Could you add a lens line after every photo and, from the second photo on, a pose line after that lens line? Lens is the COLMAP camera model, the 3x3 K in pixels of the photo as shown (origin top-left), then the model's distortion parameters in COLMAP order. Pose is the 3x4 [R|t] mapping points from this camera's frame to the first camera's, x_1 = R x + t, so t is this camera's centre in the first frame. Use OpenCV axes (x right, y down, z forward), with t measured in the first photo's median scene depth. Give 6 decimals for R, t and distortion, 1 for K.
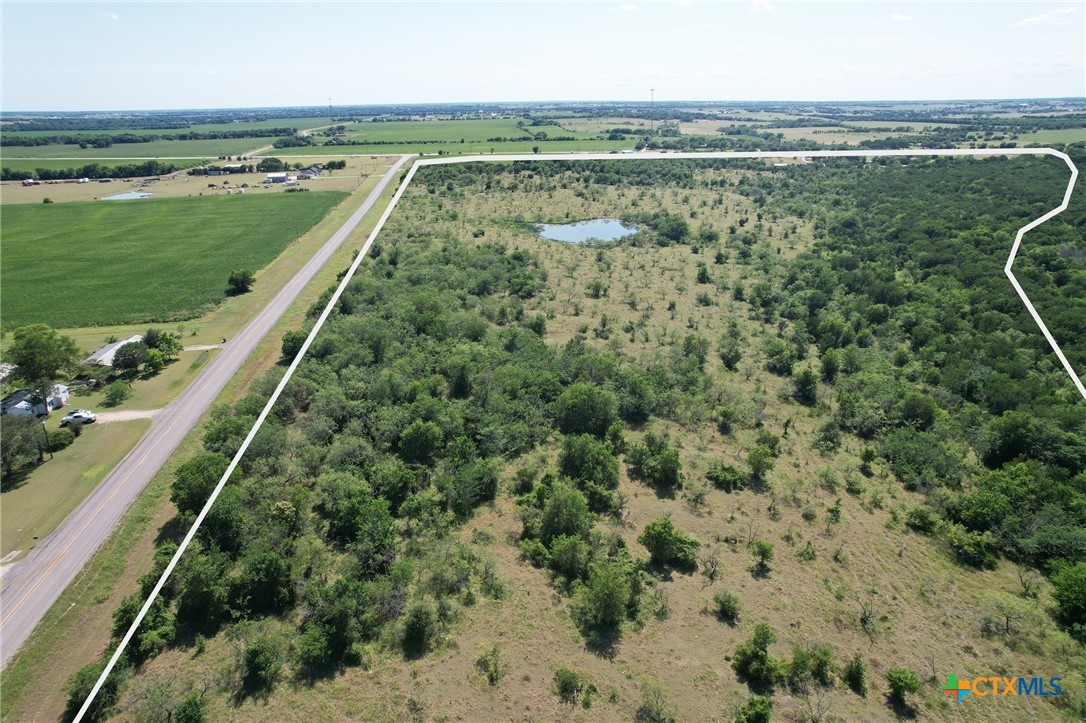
lens RADIAL K [[696.7, 0, 543.0], [0, 696.7, 361.5], [0, 0, 1]] dist [-0.075217, 0.073437]
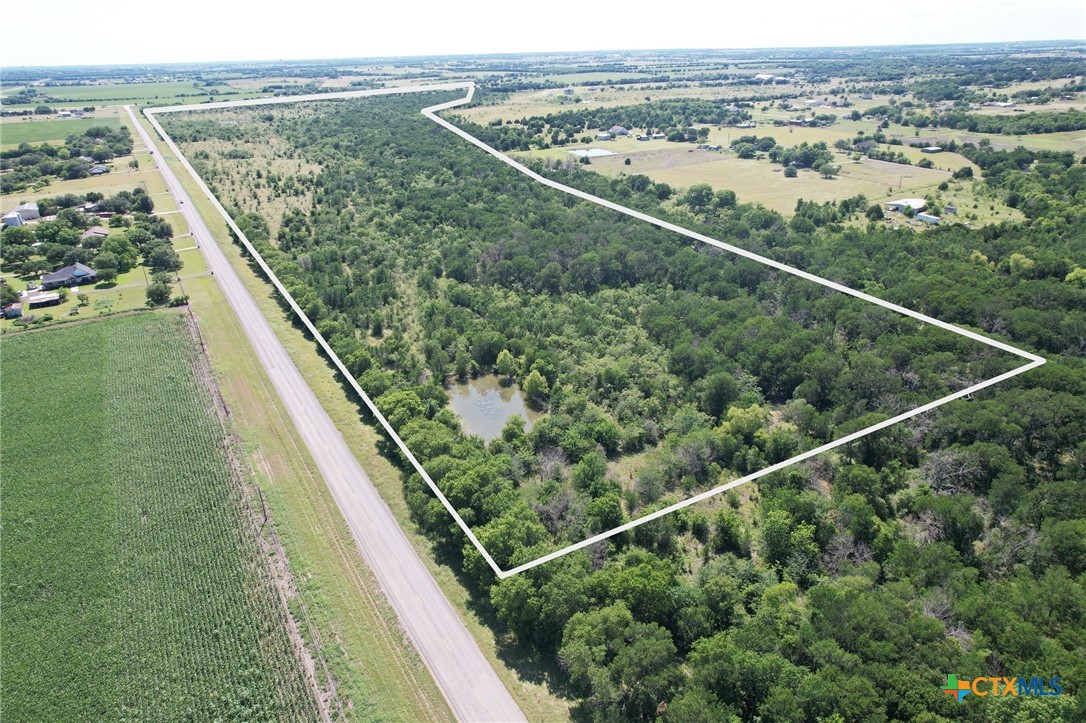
lens RADIAL K [[696.7, 0, 543.0], [0, 696.7, 361.5], [0, 0, 1]] dist [-0.075217, 0.073437]
pose [[0.914438, -0.177419, 0.363767, 0.004864], [0.156476, 0.983885, 0.086519, 0.185804], [-0.373255, -0.022195, 0.927463, -0.523266]]
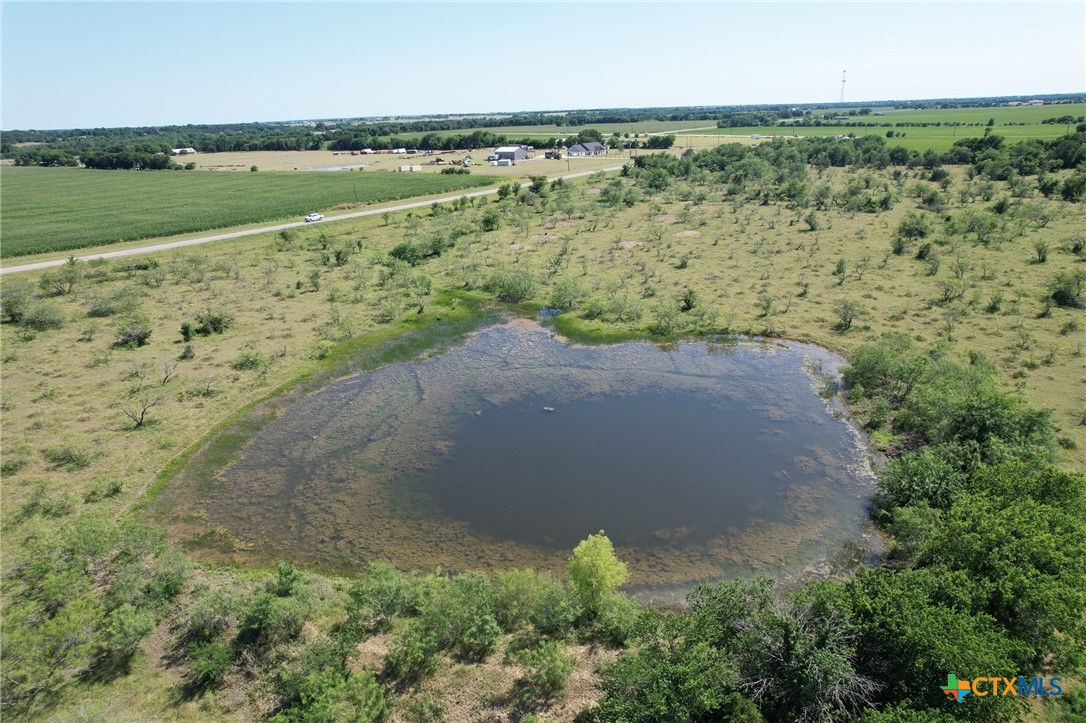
lens RADIAL K [[696.7, 0, 543.0], [0, 696.7, 361.5], [0, 0, 1]] dist [-0.075217, 0.073437]
pose [[0.696762, 0.234029, -0.678051, 0.056065], [-0.229962, 0.968264, 0.097888, -0.060942], [0.679441, 0.087722, 0.728468, 0.231205]]
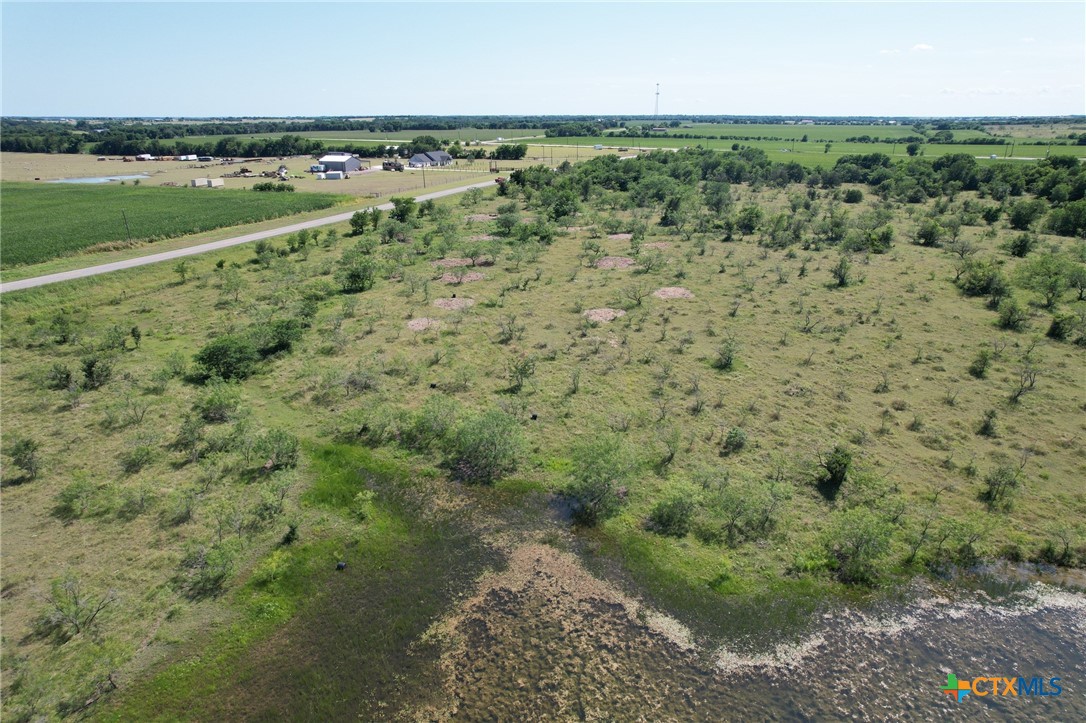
lens RADIAL K [[696.7, 0, 543.0], [0, 696.7, 361.5], [0, 0, 1]] dist [-0.075217, 0.073437]
pose [[0.861015, 0.181363, -0.475142, 0.013989], [-0.188633, 0.981499, 0.032814, -0.068336], [0.472303, 0.061374, 0.879297, 0.255653]]
